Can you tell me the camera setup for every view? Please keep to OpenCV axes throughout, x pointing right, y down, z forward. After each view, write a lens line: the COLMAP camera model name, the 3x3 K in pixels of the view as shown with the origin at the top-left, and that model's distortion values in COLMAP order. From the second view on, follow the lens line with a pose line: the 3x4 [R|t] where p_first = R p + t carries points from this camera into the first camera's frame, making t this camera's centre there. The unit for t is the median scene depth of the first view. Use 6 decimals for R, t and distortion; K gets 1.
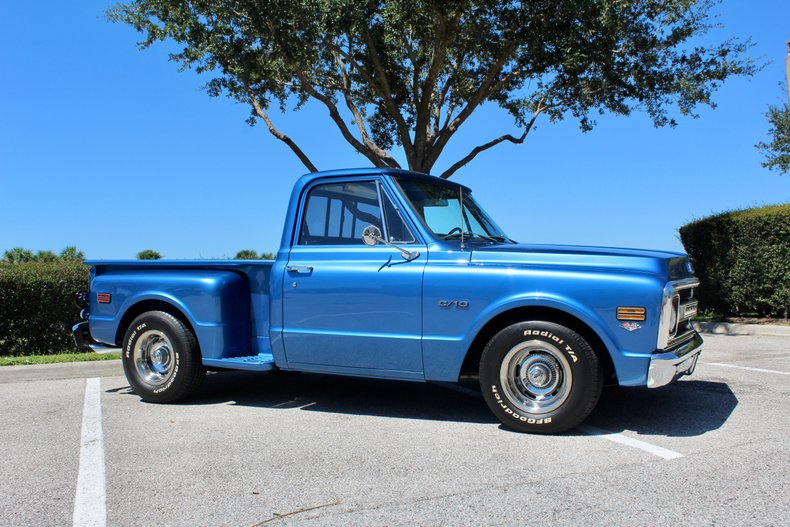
lens RADIAL K [[723.9, 0, 391.4], [0, 723.9, 274.5], [0, 0, 1]] dist [-0.100874, 0.000000]
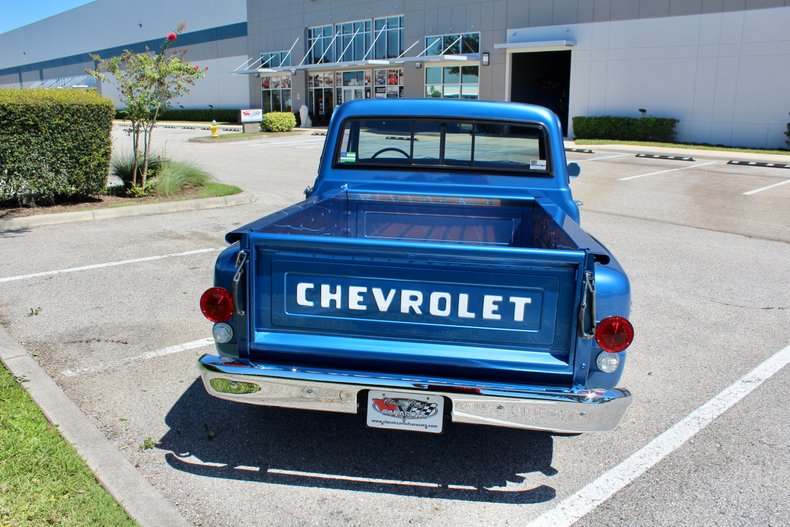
lens RADIAL K [[657.7, 0, 394.0], [0, 657.7, 267.4], [0, 0, 1]] dist [-0.159329, 0.130997]
pose [[-0.328121, -0.211508, 0.920653, -0.851228], [-0.014785, 0.975642, 0.218872, -0.110169], [-0.944520, 0.058204, -0.323255, 1.405189]]
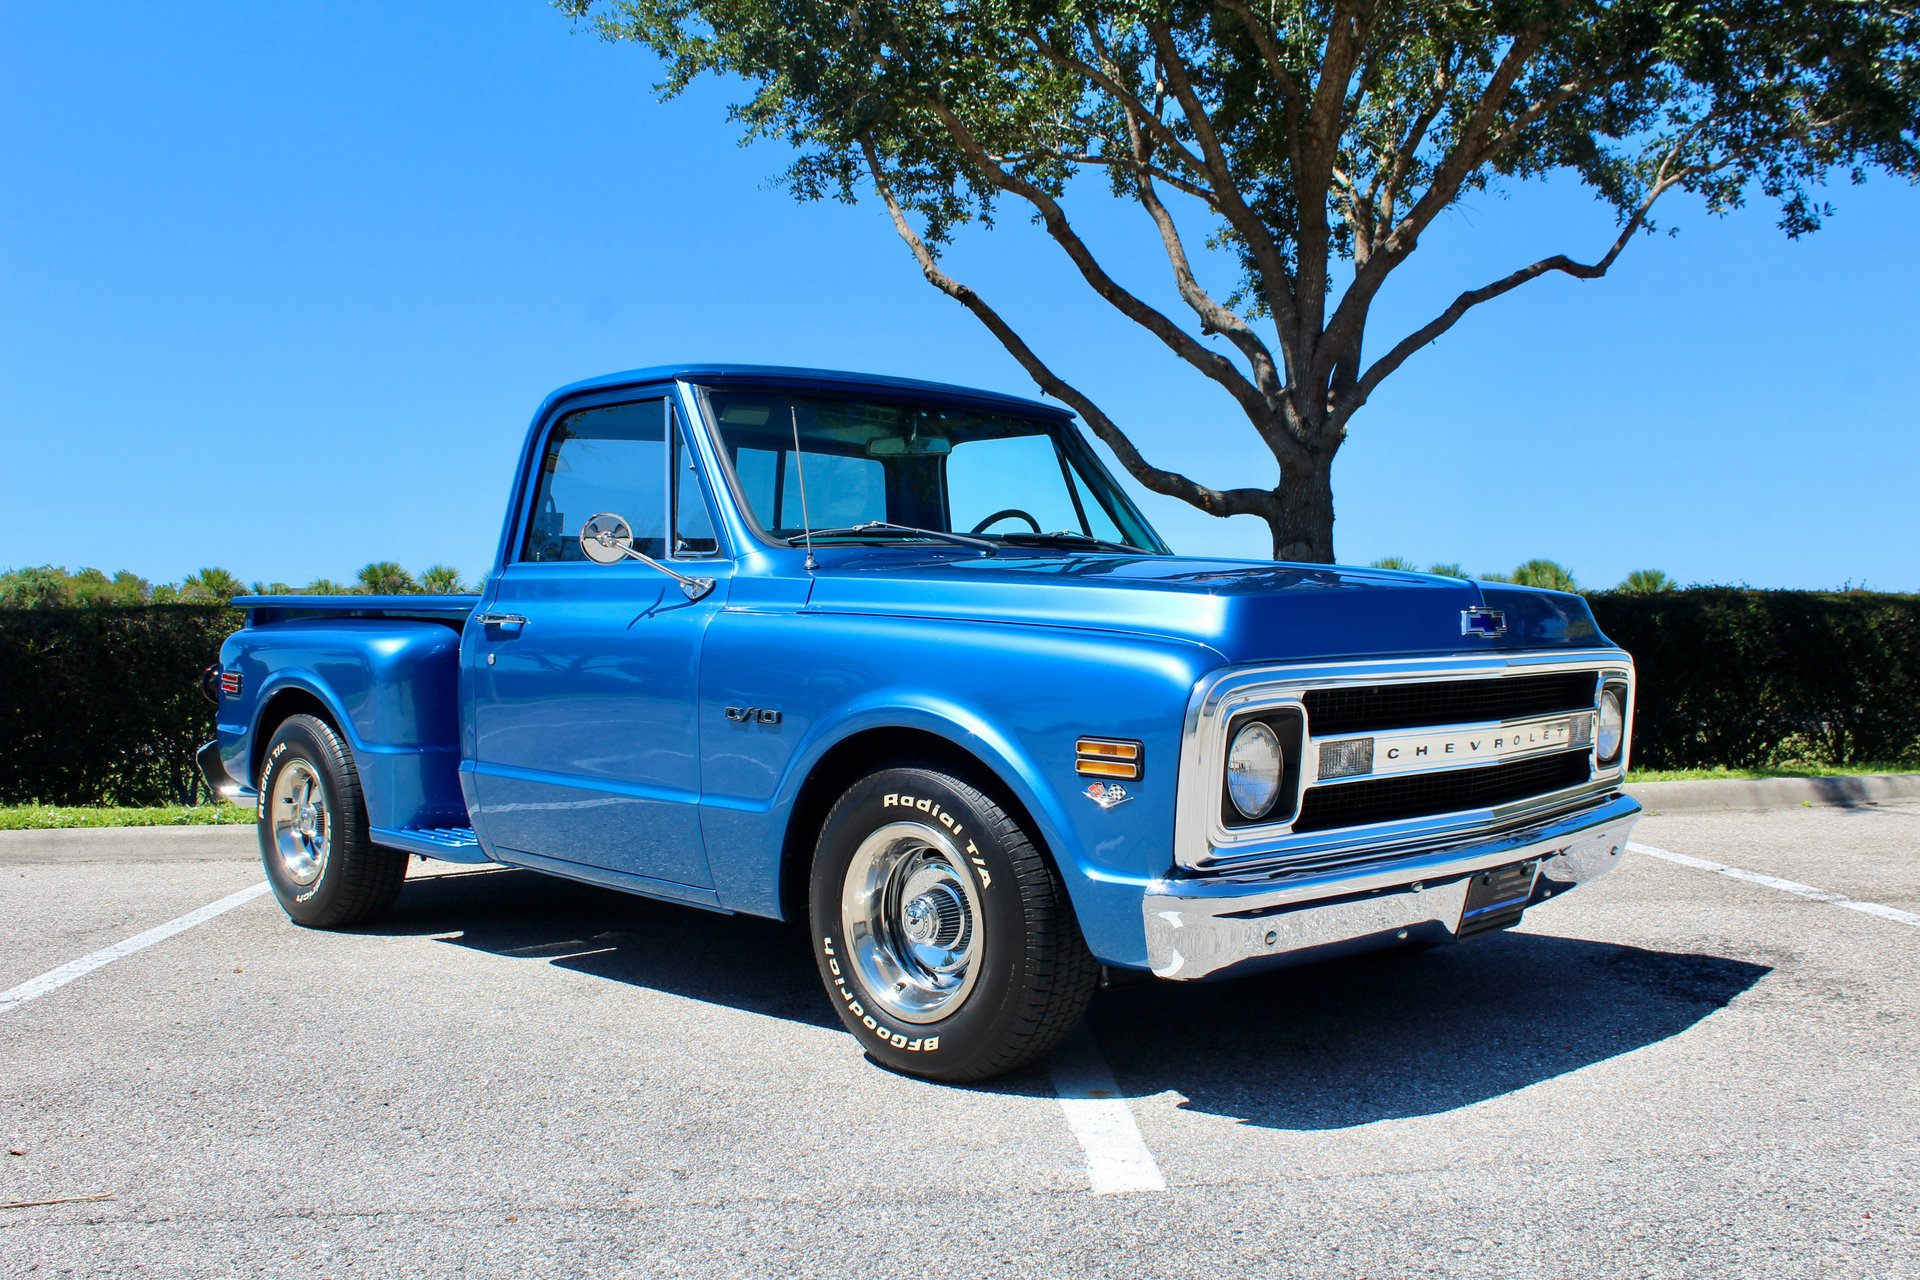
lens RADIAL K [[1759.4, 0, 956.5], [0, 1759.4, 659.3], [0, 0, 1]] dist [-0.100874, 0.000000]
pose [[0.949676, 0.012152, -0.312998, 0.379562], [-0.005487, 0.999739, 0.022168, -0.008088], [0.313185, -0.019335, 0.949495, 0.125213]]
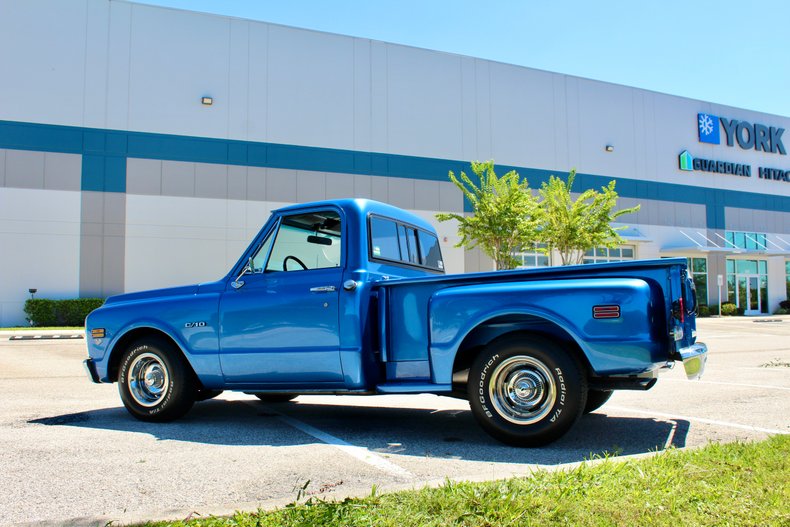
lens RADIAL K [[723.9, 0, 392.8], [0, 723.9, 264.1], [0, 0, 1]] dist [-0.100874, 0.000000]
pose [[-0.998762, 0.029805, -0.039828, -0.006216], [0.032978, 0.996124, -0.081539, 0.033066], [0.037244, -0.082752, -0.995874, 2.137793]]
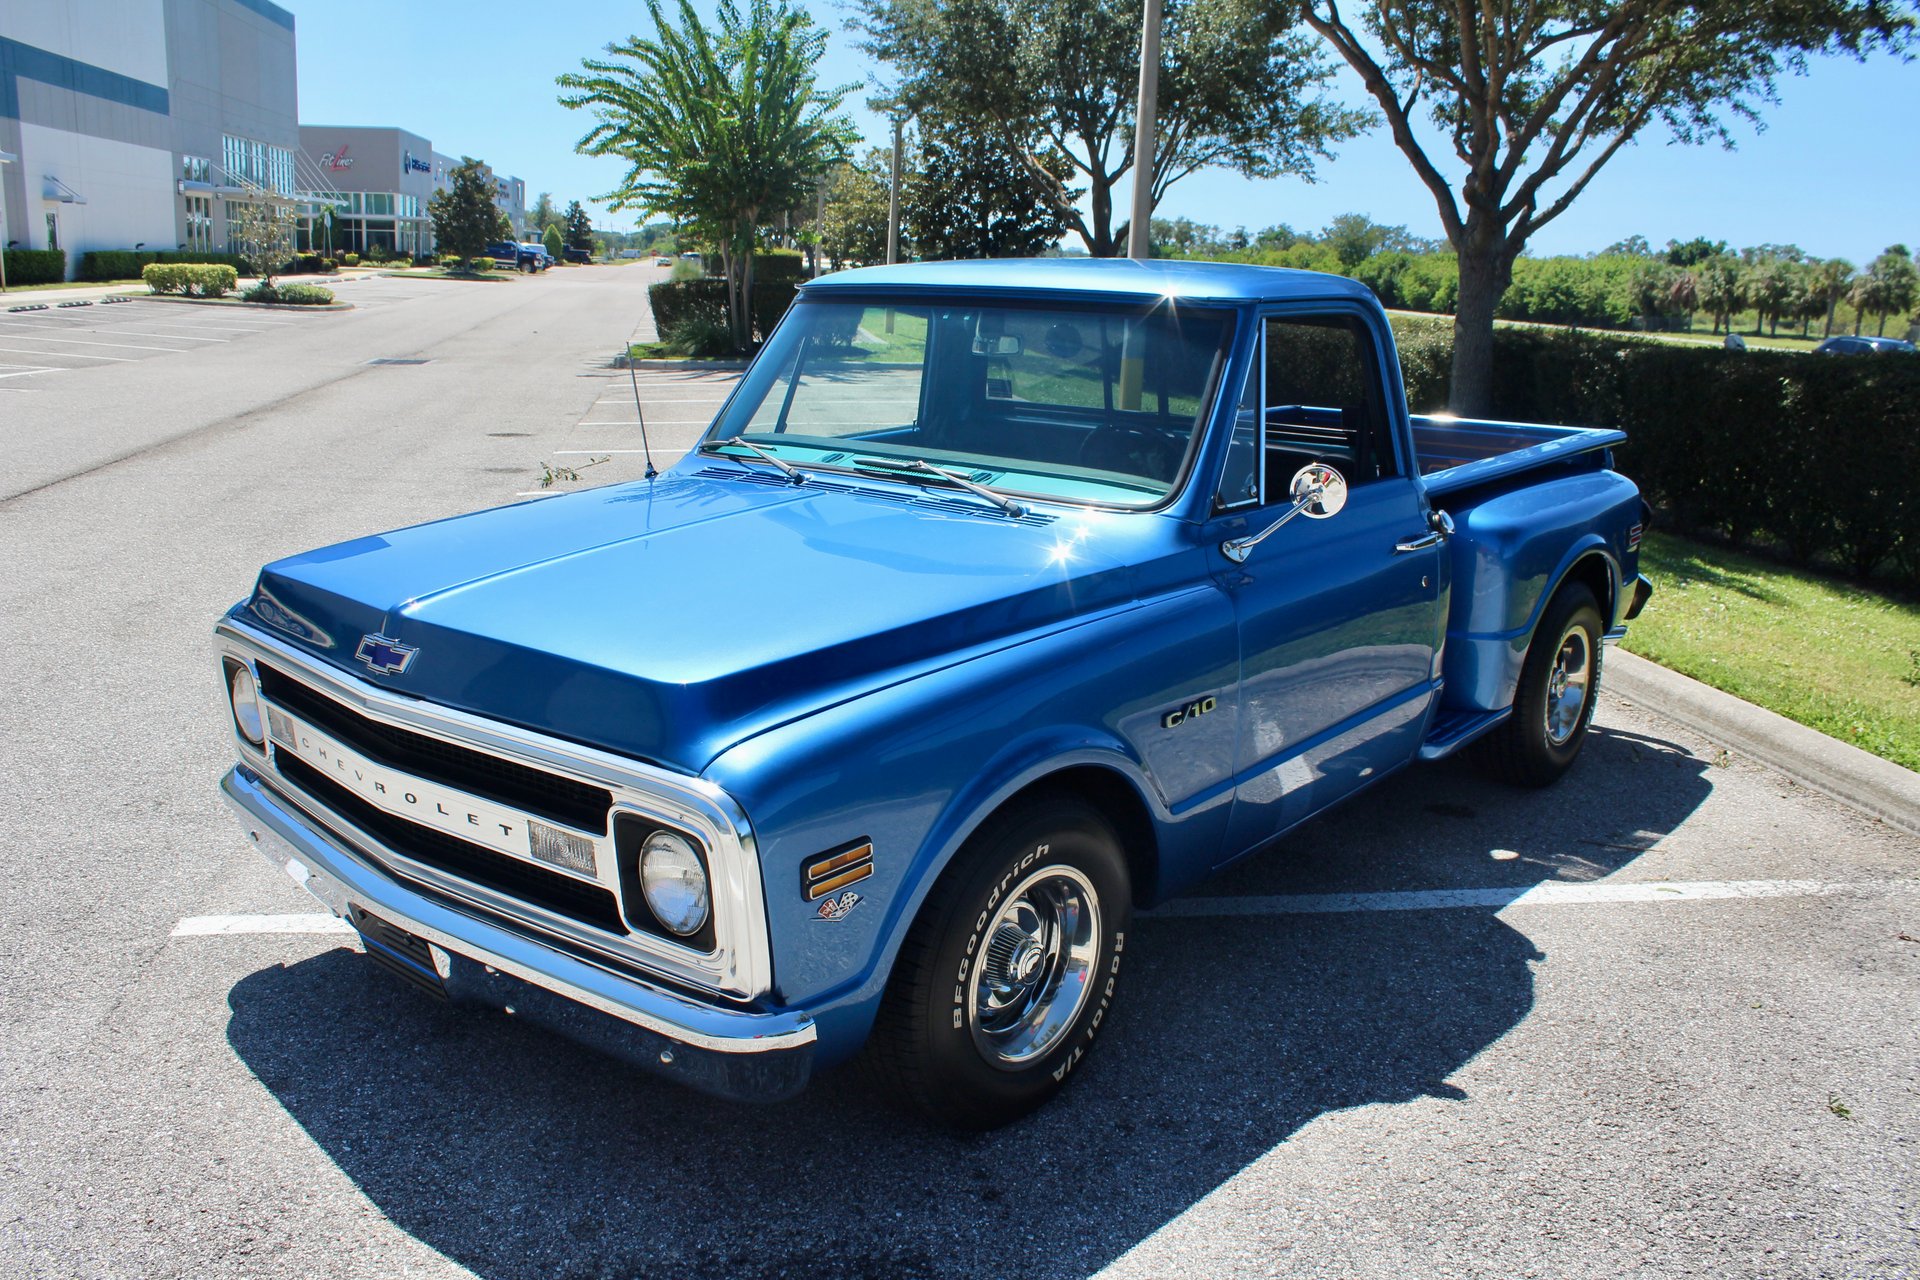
lens RADIAL K [[1598.4, 0, 958.6], [0, 1598.4, 651.6], [0, 0, 1]] dist [-0.159329, 0.130997]
pose [[-0.256633, 0.245433, -0.934828, 0.828395], [-0.013080, 0.966250, 0.257273, -0.154848], [0.966421, 0.078252, -0.244761, 1.189026]]
